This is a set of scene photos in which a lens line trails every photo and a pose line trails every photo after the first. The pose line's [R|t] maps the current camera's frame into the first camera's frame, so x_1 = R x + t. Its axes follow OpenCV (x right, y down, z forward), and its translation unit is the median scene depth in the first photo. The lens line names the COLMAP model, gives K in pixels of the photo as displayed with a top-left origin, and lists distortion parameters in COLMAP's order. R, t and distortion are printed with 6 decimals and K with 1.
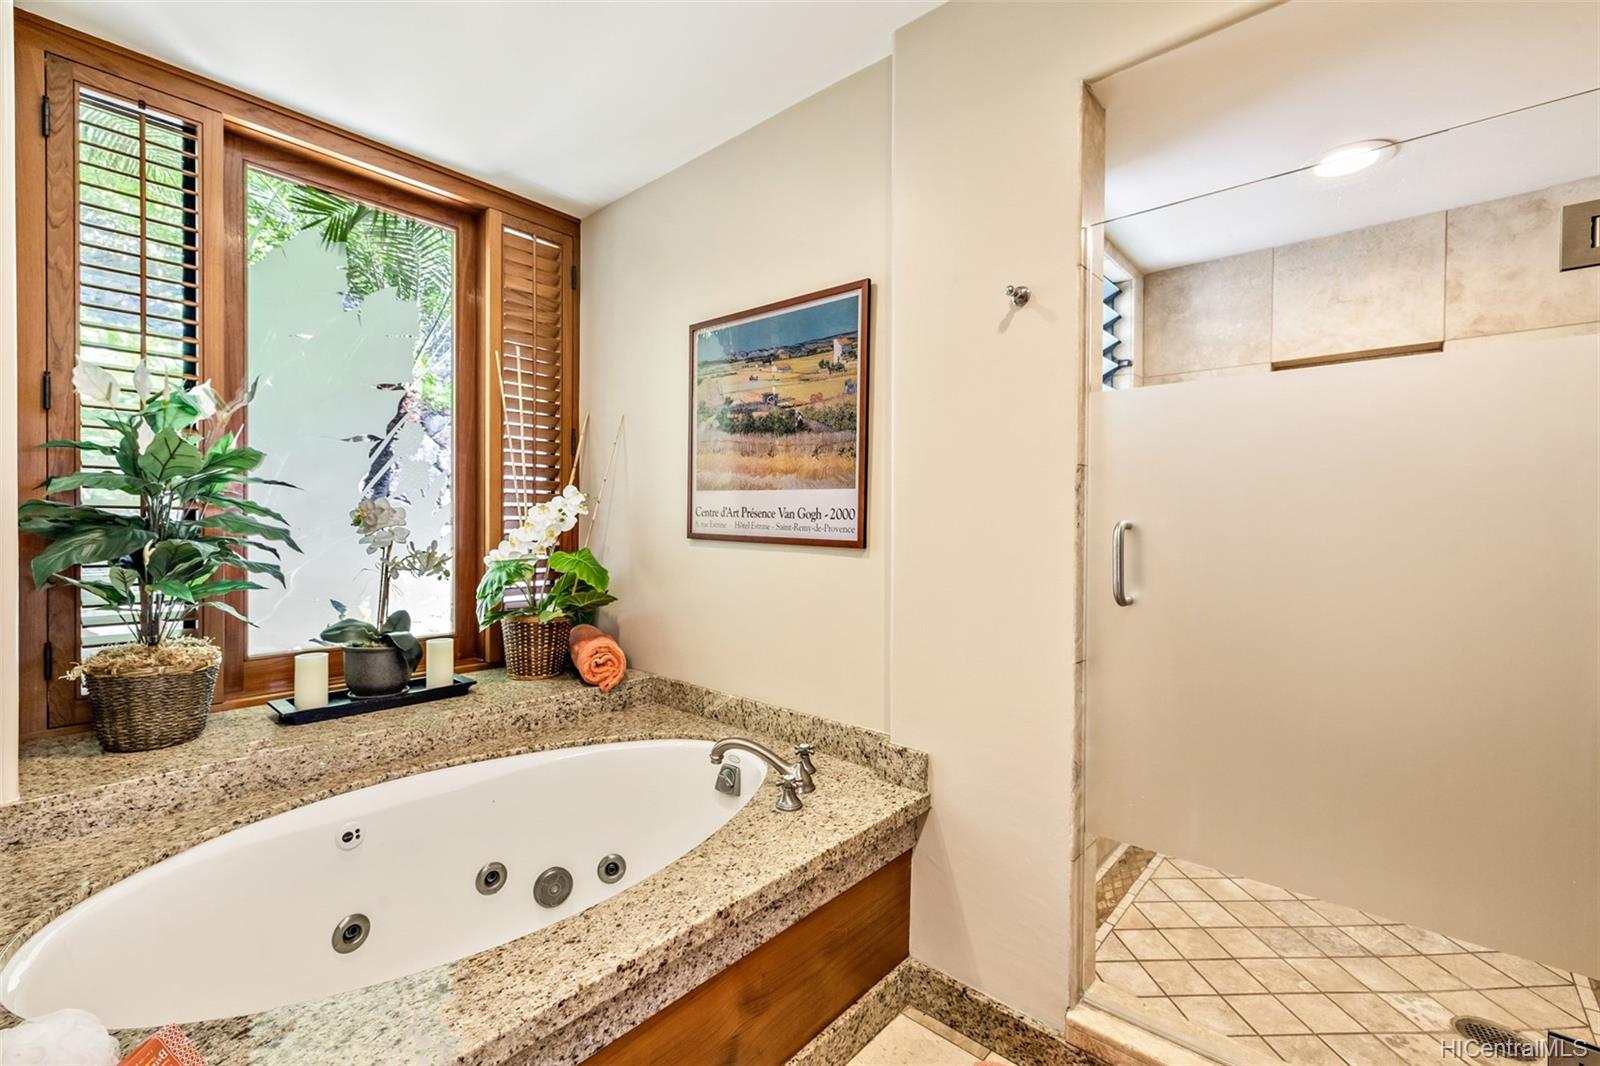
lens RADIAL K [[660.7, 0, 802.5], [0, 660.7, 536.3], [0, 0, 1]] dist [-0.001214, -0.000147]
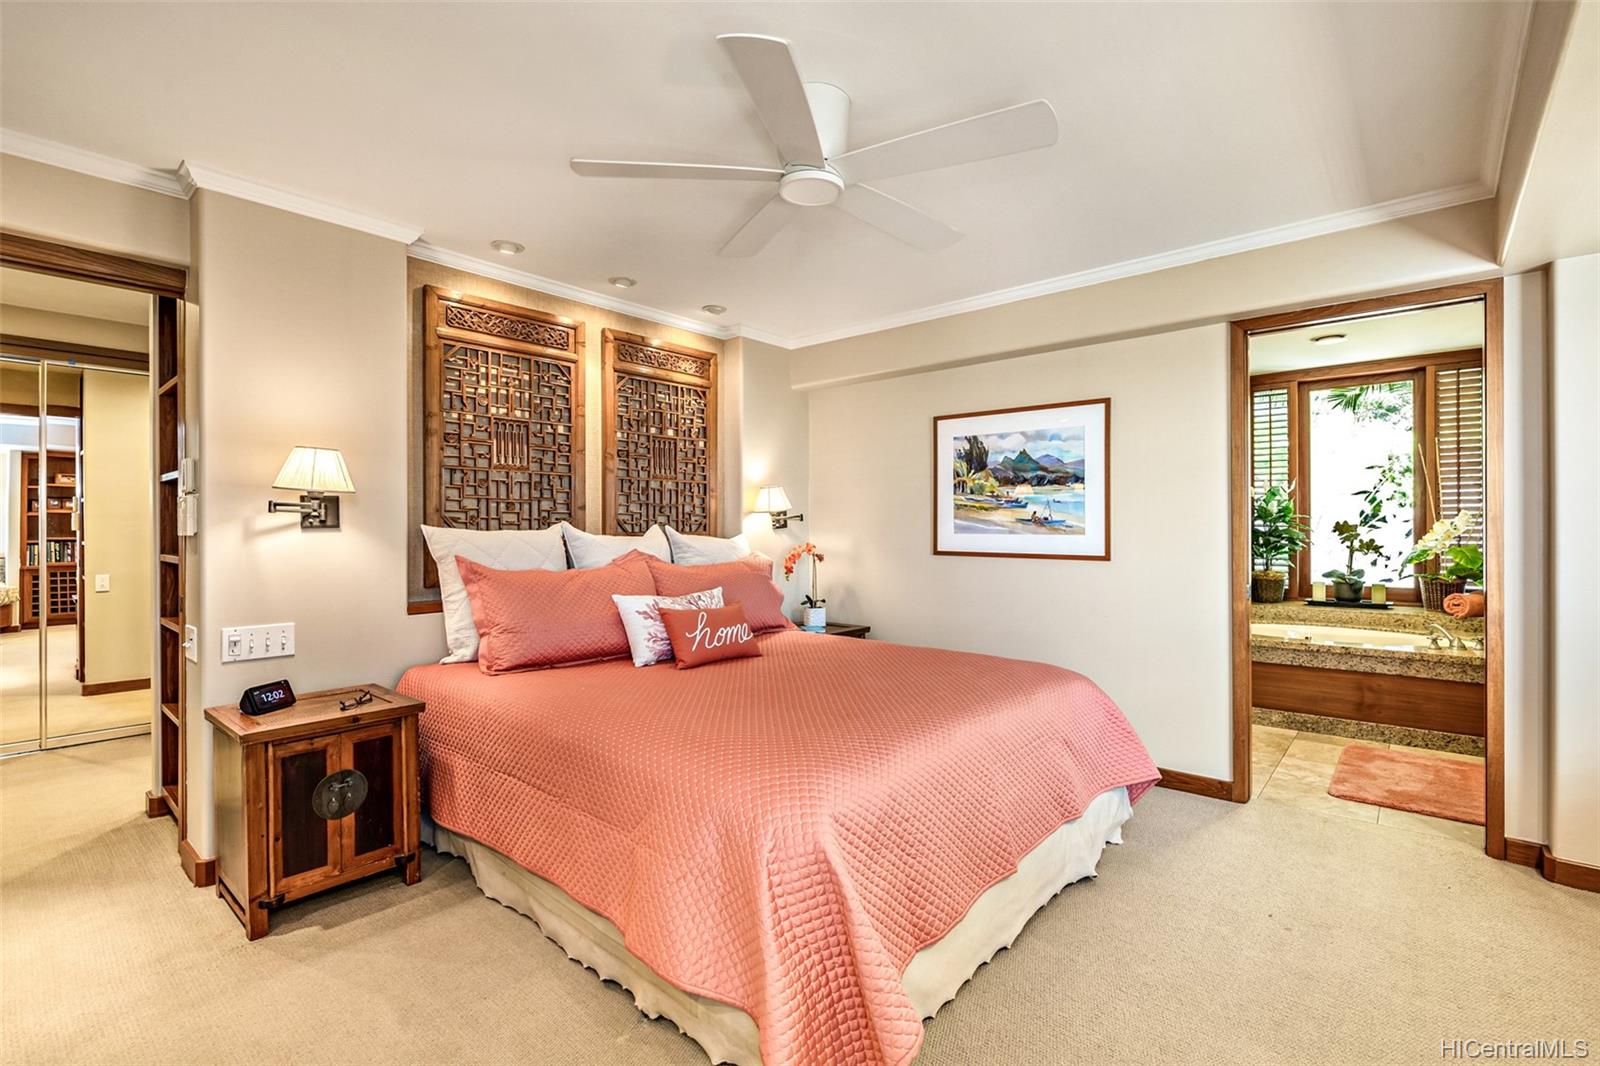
lens RADIAL K [[722.3, 0, 794.9], [0, 722.3, 537.5], [0, 0, 1]] dist [-0.003568, -0.000335]
pose [[-0.008736, -0.005099, -0.999949, 1.936587], [-0.010447, 0.999933, -0.005008, 0.035130], [0.999907, 0.010402, -0.008789, -0.956362]]
